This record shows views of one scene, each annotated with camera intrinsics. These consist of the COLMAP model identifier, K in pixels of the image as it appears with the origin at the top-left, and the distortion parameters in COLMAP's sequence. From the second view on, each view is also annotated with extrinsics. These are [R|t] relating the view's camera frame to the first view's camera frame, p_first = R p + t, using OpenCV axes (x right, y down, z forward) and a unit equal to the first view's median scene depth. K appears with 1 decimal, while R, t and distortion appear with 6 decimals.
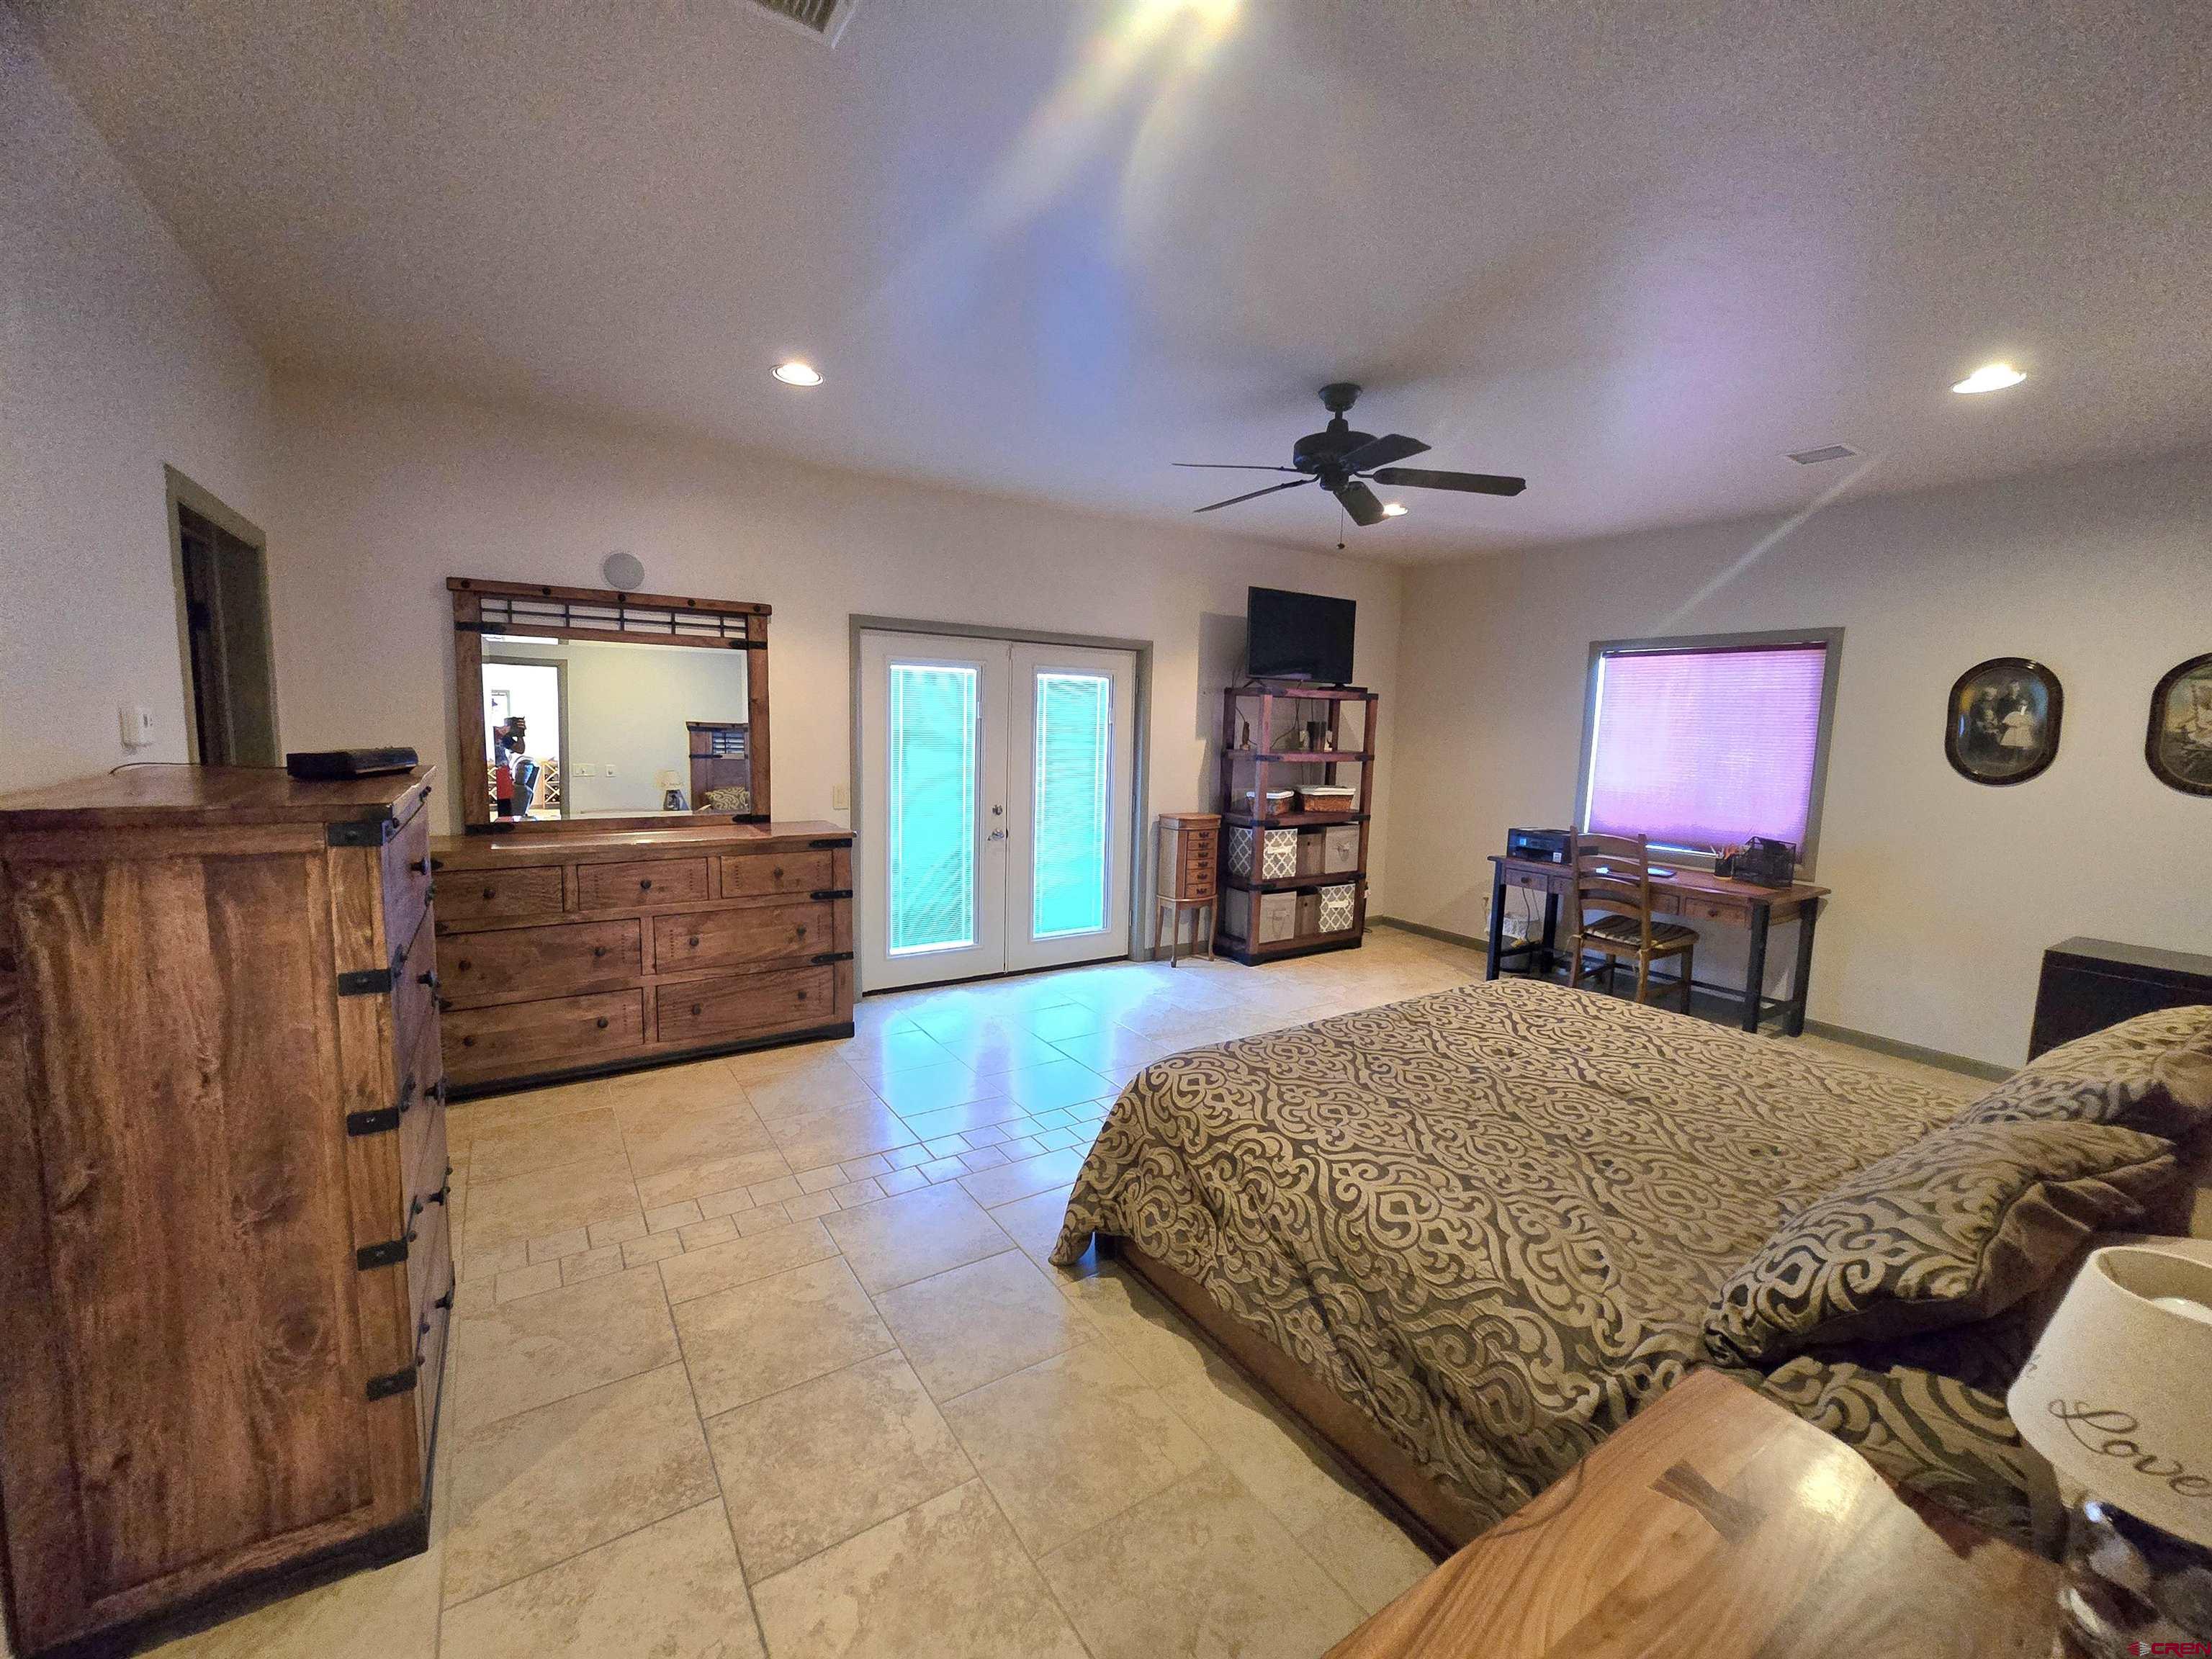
lens RADIAL K [[901.3, 0, 1106.0], [0, 901.3, 829.5], [0, 0, 1]] dist [-0.010768, -0.000037]
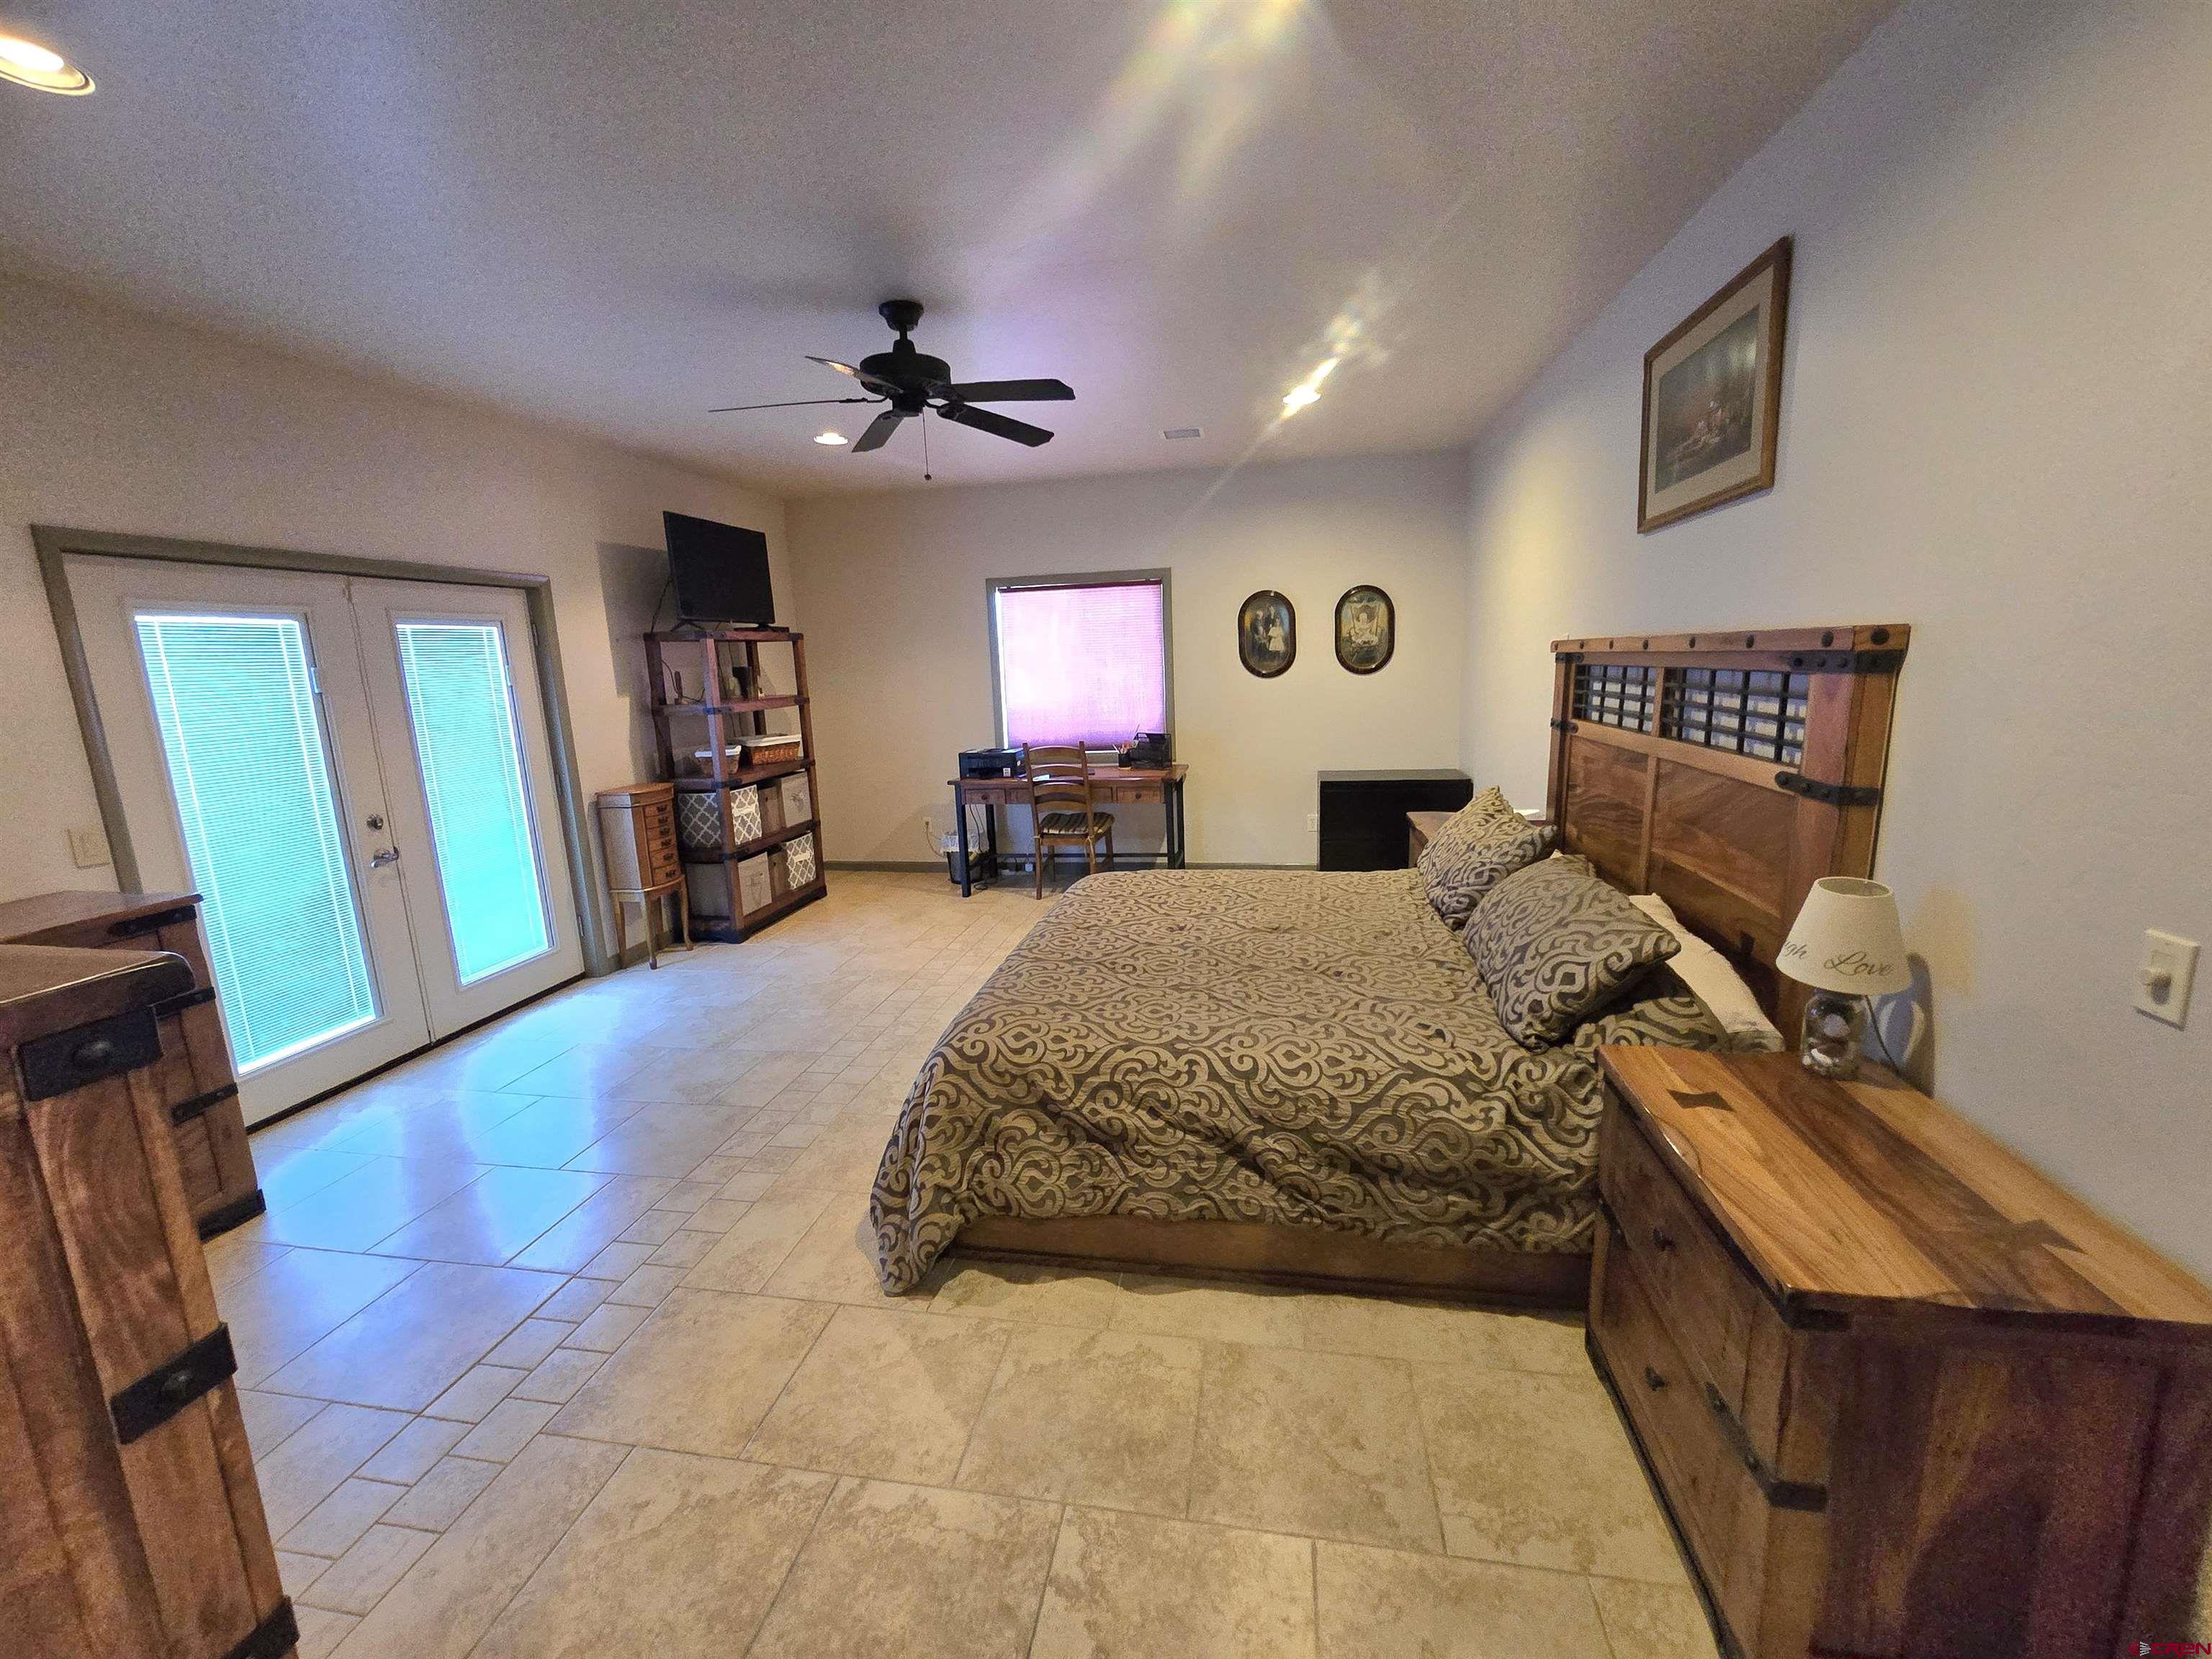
lens RADIAL K [[906.1, 0, 1106.0], [0, 906.1, 829.5], [0, 0, 1]] dist [-0.012130, -0.000302]
pose [[0.687617, -0.188733, 0.701115, -0.380104], [0.143342, 0.981907, 0.123738, -0.036482], [-0.711783, 0.015415, 0.702230, 0.192806]]
